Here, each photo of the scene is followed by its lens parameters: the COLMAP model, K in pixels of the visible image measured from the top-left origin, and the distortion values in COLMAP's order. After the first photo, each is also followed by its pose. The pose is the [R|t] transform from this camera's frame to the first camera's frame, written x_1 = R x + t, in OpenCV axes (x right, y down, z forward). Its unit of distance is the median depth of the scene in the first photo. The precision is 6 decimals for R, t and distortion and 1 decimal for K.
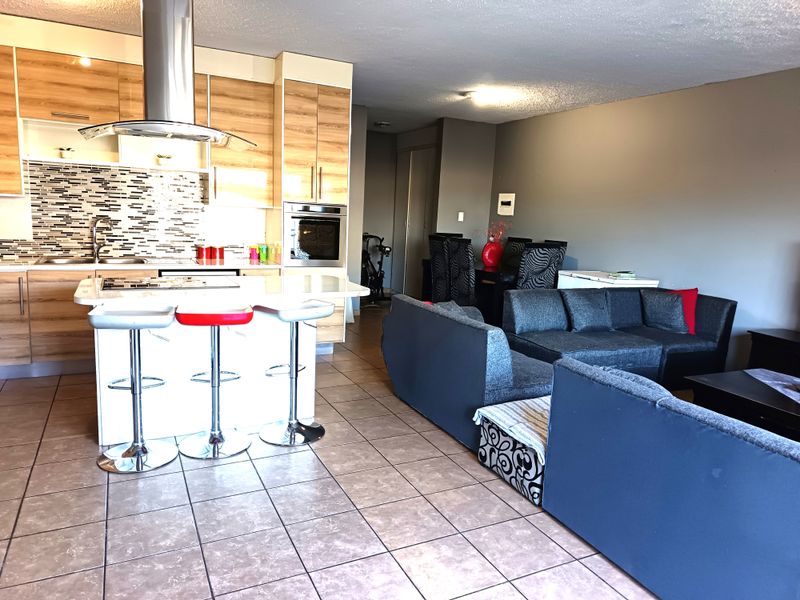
lens RADIAL K [[552.6, 0, 401.0], [0, 552.6, 303.2], [0, 0, 1]] dist [0.053882, -0.054040]
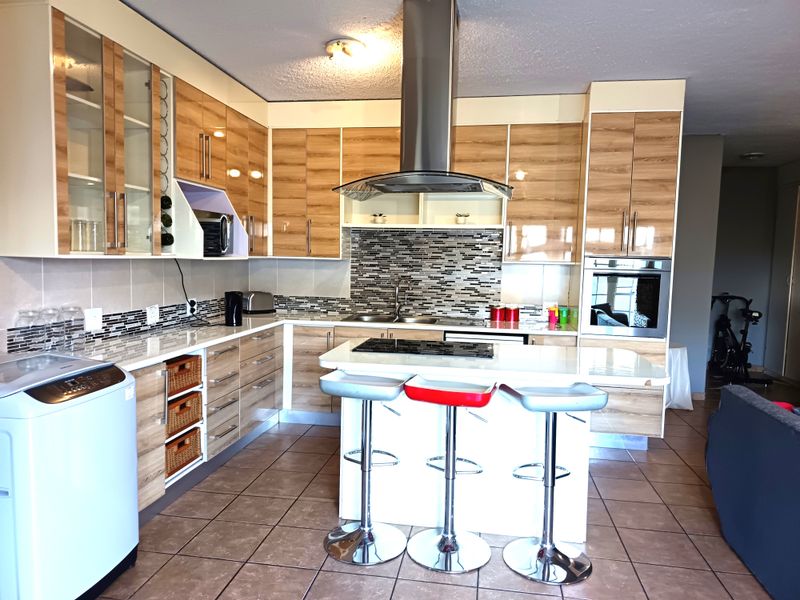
lens RADIAL K [[552.6, 0, 399.0], [0, 552.6, 303.1], [0, 0, 1]] dist [0.053882, -0.054040]
pose [[0.808101, 0.019801, -0.588711, 0.058220], [-0.081371, 0.993605, -0.078276, -0.026166], [0.583396, 0.111159, 0.804545, 0.179293]]
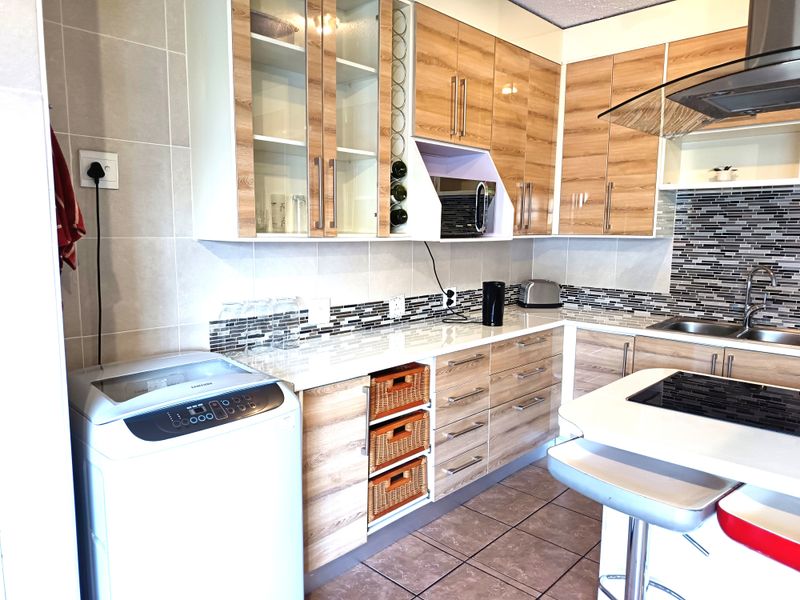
lens RADIAL K [[552.6, 0, 399.3], [0, 552.6, 301.5], [0, 0, 1]] dist [0.053882, -0.054040]
pose [[0.341980, 0.077219, -0.936529, -0.066337], [-0.147086, 0.988733, 0.027813, -0.068070], [0.928125, 0.128238, 0.349484, 0.382616]]
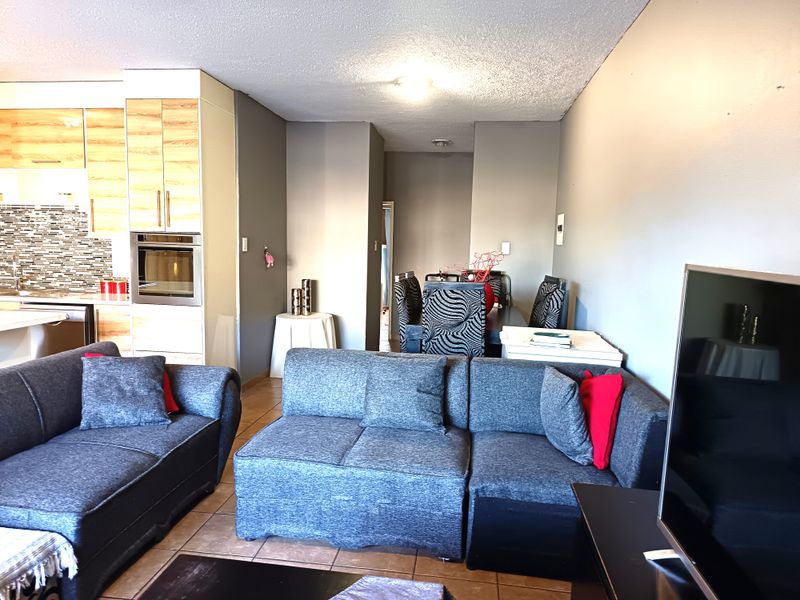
lens RADIAL K [[552.6, 0, 397.4], [0, 552.6, 300.8], [0, 0, 1]] dist [0.053882, -0.054040]
pose [[0.831402, 0.029960, -0.554862, 0.676916], [-0.074806, 0.995490, -0.058338, -0.051574], [0.550612, 0.090009, 0.829894, 0.508663]]
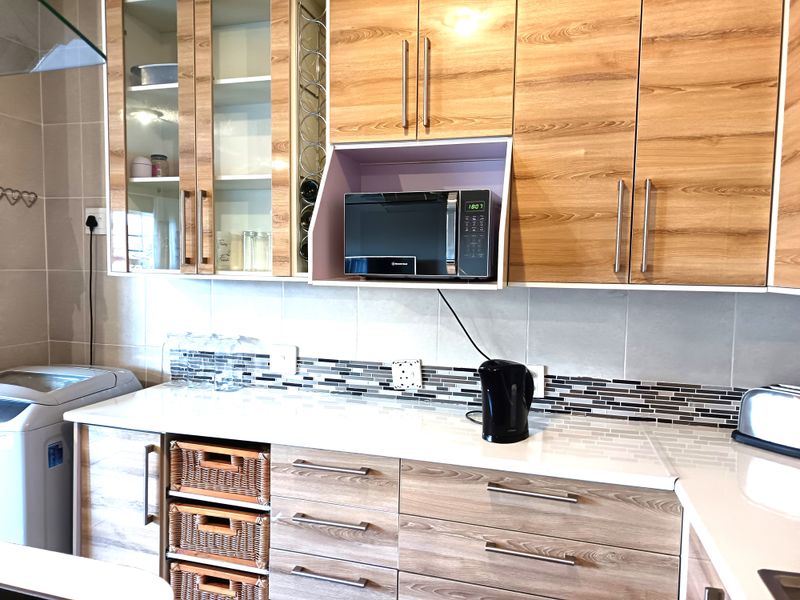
lens RADIAL K [[552.6, 0, 395.0], [0, 552.6, 299.2], [0, 0, 1]] dist [0.053882, -0.054040]
pose [[-0.669488, -0.015794, -0.742655, -0.322288], [-0.172420, 0.975773, 0.134681, -0.170072], [0.722535, 0.218216, -0.655992, 0.904388]]
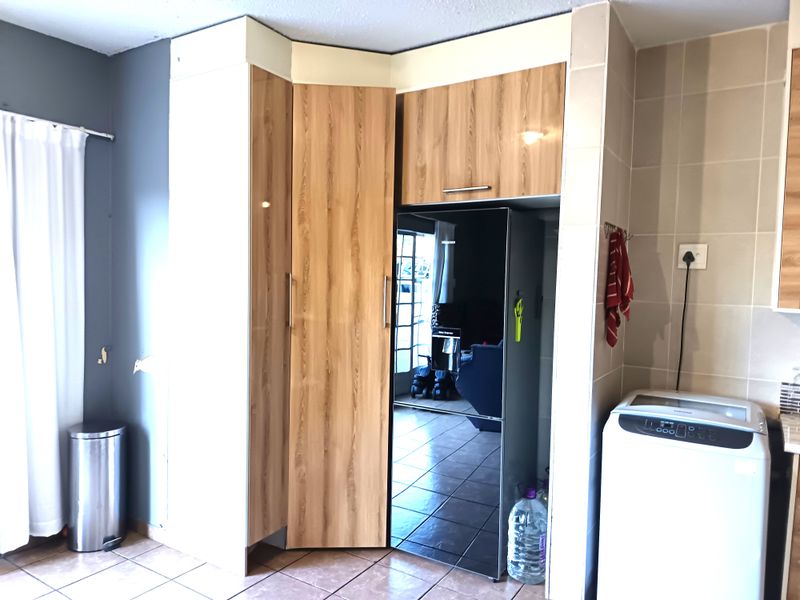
lens RADIAL K [[552.6, 0, 400.7], [0, 552.6, 303.6], [0, 0, 1]] dist [0.053882, -0.054040]
pose [[-0.852904, -0.044574, -0.520162, 0.030015], [-0.150698, 0.974957, 0.163551, -0.121306], [0.499845, 0.217880, -0.838262, 0.658694]]
